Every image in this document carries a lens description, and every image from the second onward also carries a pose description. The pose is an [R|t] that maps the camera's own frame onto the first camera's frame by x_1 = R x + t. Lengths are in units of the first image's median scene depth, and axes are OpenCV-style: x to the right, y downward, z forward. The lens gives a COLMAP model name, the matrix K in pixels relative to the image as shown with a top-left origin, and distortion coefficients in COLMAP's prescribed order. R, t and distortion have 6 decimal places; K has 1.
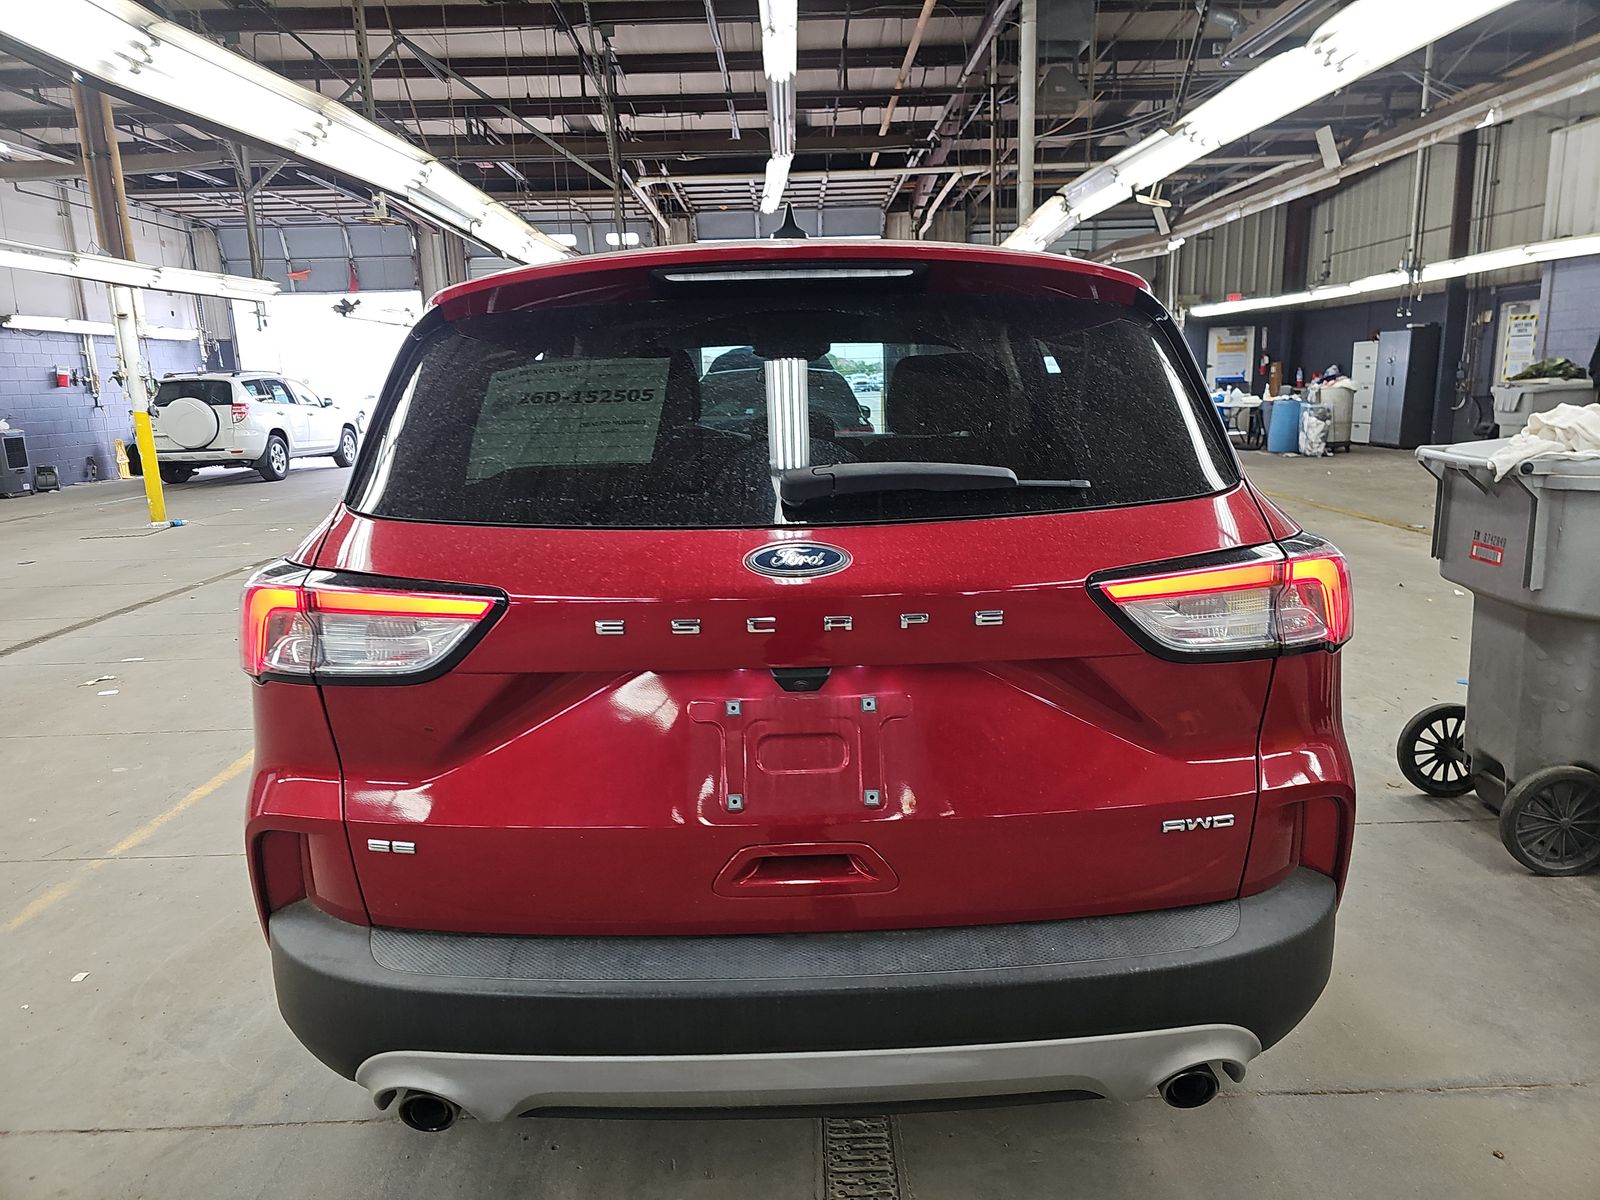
lens RADIAL K [[1095.9, 0, 805.2], [0, 1095.9, 603.1], [0, 0, 1]] dist [0.008115, -0.010078]
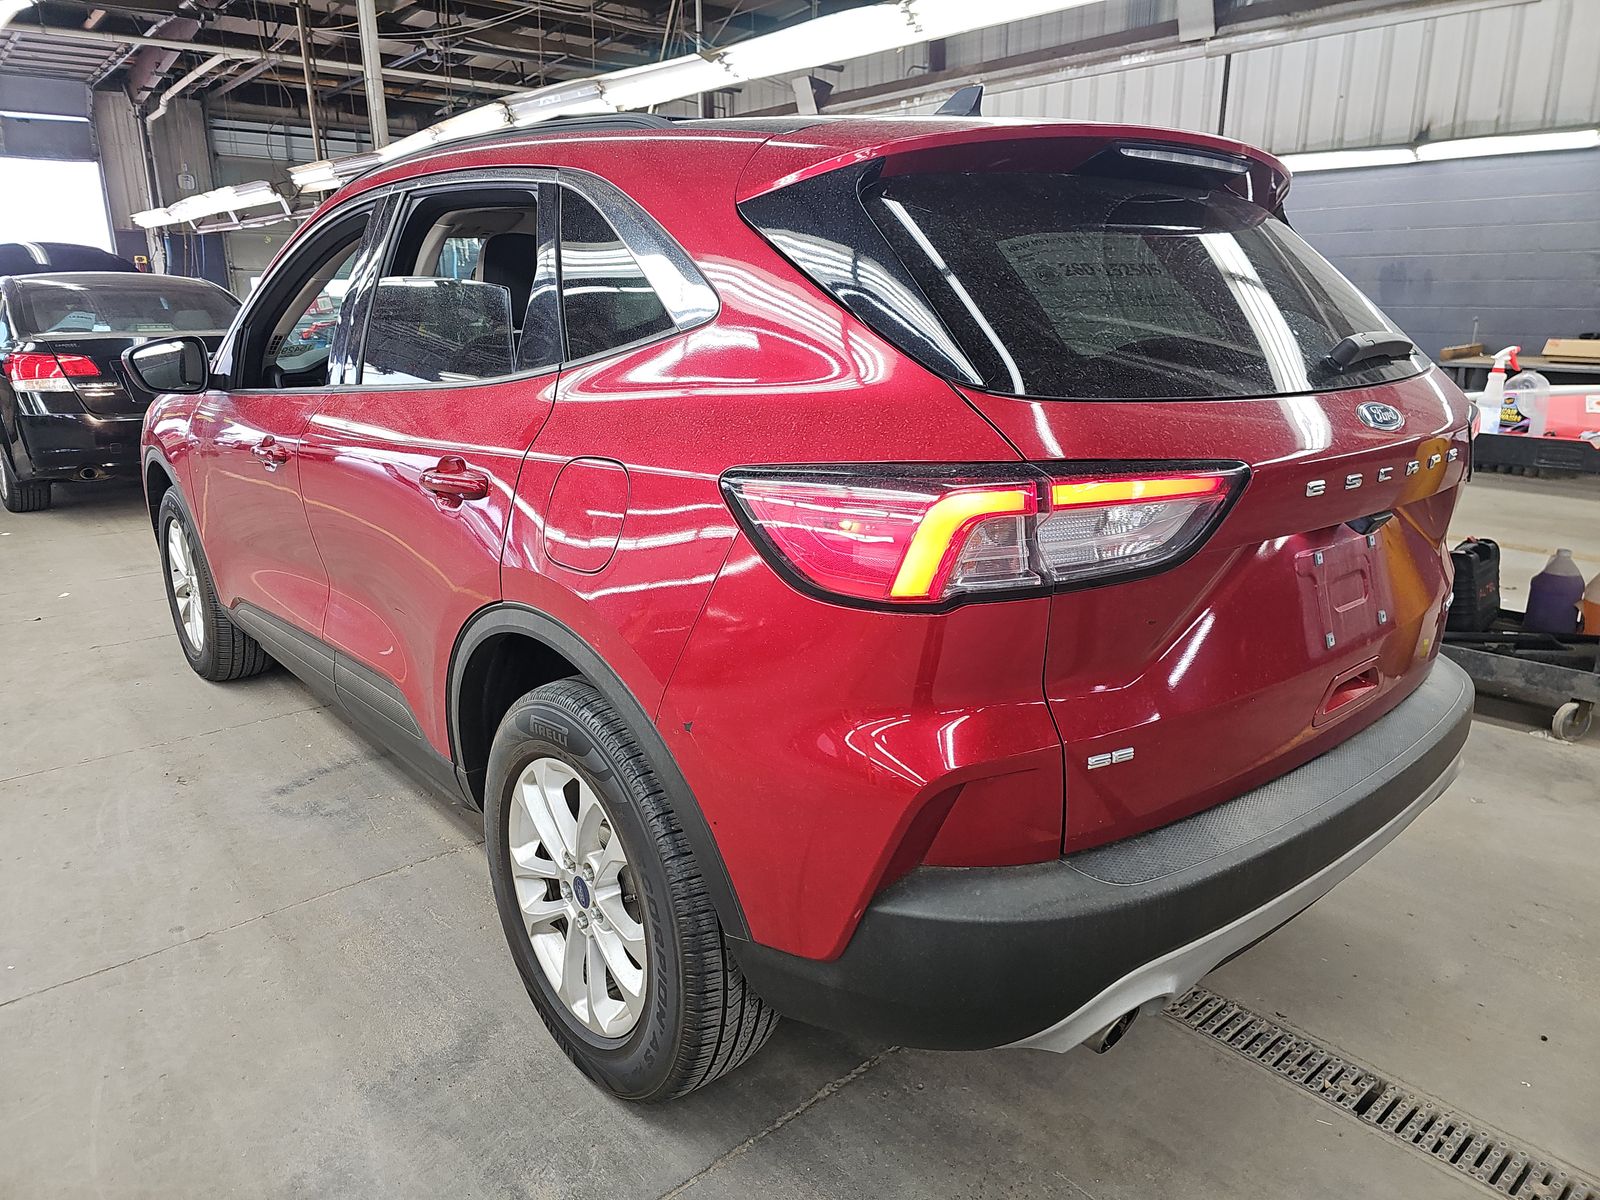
lens RADIAL K [[1095.9, 0, 807.9], [0, 1095.9, 609.2], [0, 0, 1]] dist [0.008115, -0.010078]
pose [[0.772006, -0.142787, 0.619369, -0.097711], [0.103160, 0.989668, 0.099573, -0.001661], [-0.627188, -0.012977, 0.778760, 0.038906]]
